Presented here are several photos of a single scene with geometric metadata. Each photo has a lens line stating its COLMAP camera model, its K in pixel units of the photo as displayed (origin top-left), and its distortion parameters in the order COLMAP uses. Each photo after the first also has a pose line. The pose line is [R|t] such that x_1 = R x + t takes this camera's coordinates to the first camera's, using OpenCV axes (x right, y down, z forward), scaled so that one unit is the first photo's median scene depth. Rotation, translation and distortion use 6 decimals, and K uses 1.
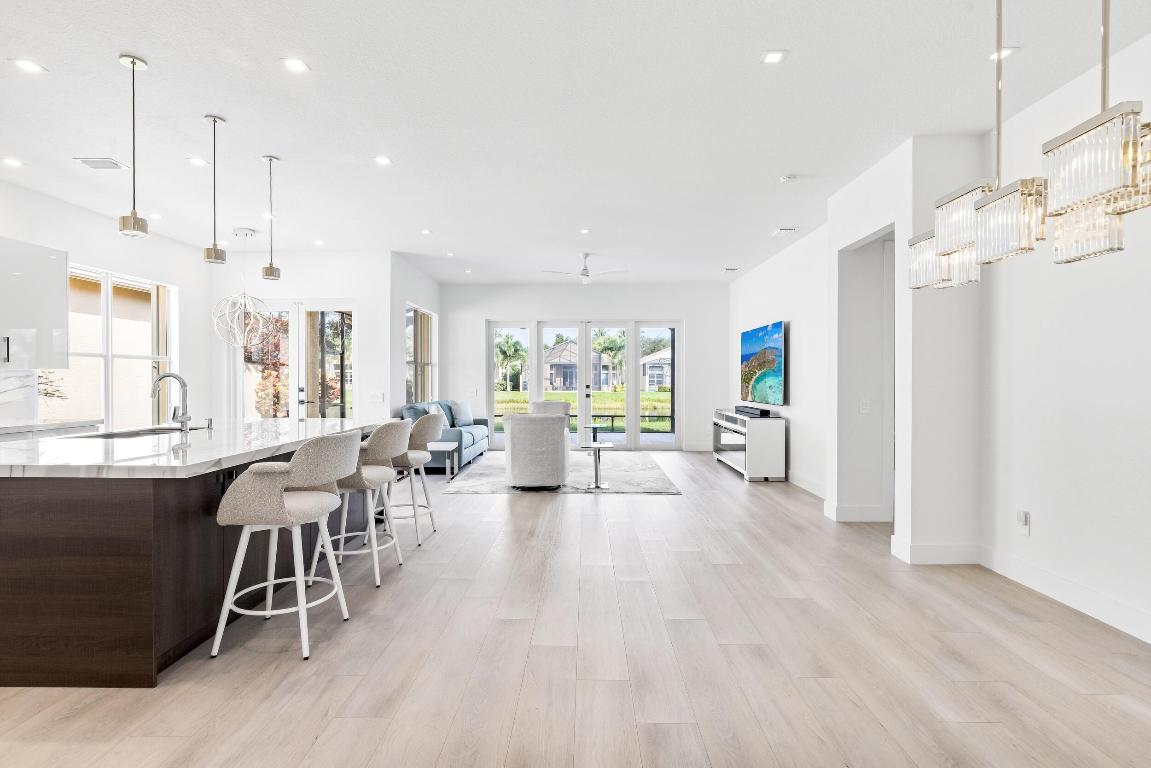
lens RADIAL K [[574.9, 0, 581.2], [0, 574.9, 381.2], [0, 0, 1]] dist [-0.009642, 0.000081]
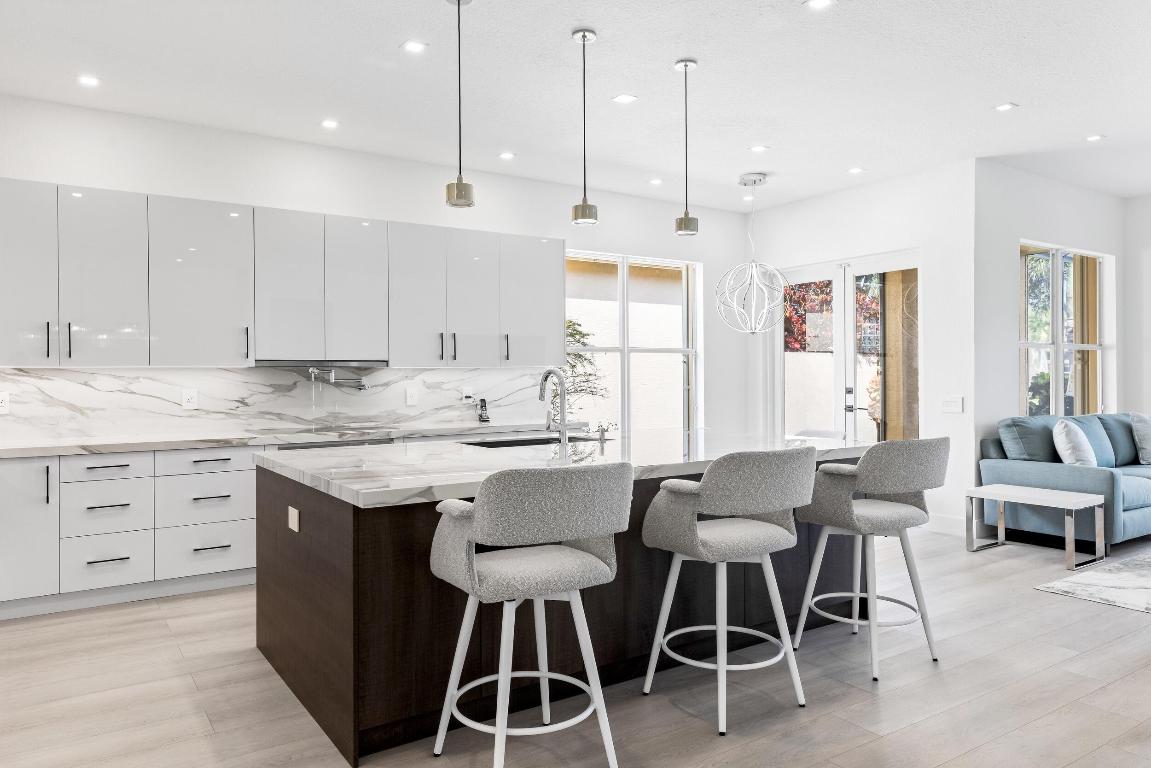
lens RADIAL K [[775.5, 0, 570.8], [0, 775.5, 376.2], [0, 0, 1]] dist [0.009324, 0.003839]
pose [[0.561309, -0.004027, -0.827596, 0.082683], [0.002539, 0.999992, -0.003144, -0.000536], [0.827602, -0.000336, 0.561315, 0.169661]]
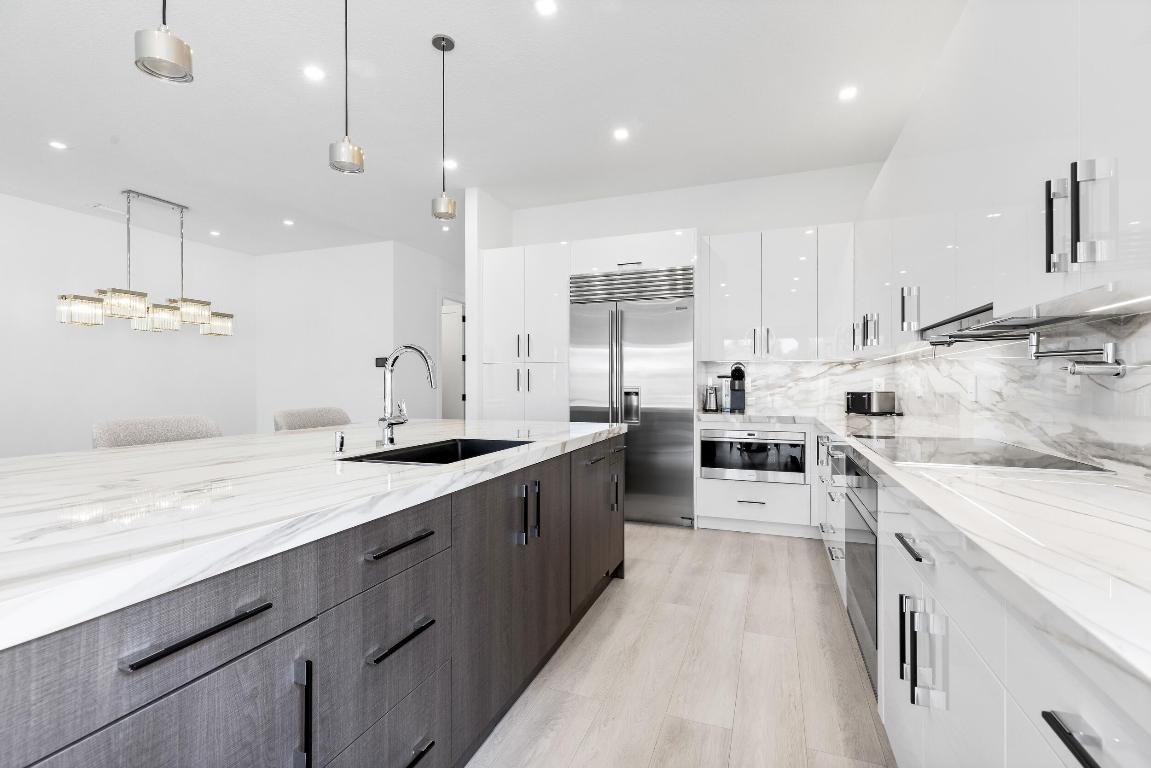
lens RADIAL K [[522.3, 0, 572.3], [0, 522.3, 379.7], [0, 0, 1]] dist [0.002387, 0.000984]
pose [[-0.937556, 0.004358, 0.347808, -0.442567], [0.004089, 0.999991, -0.001508, 0.009242], [-0.347811, 0.000008, -0.937565, 0.600641]]
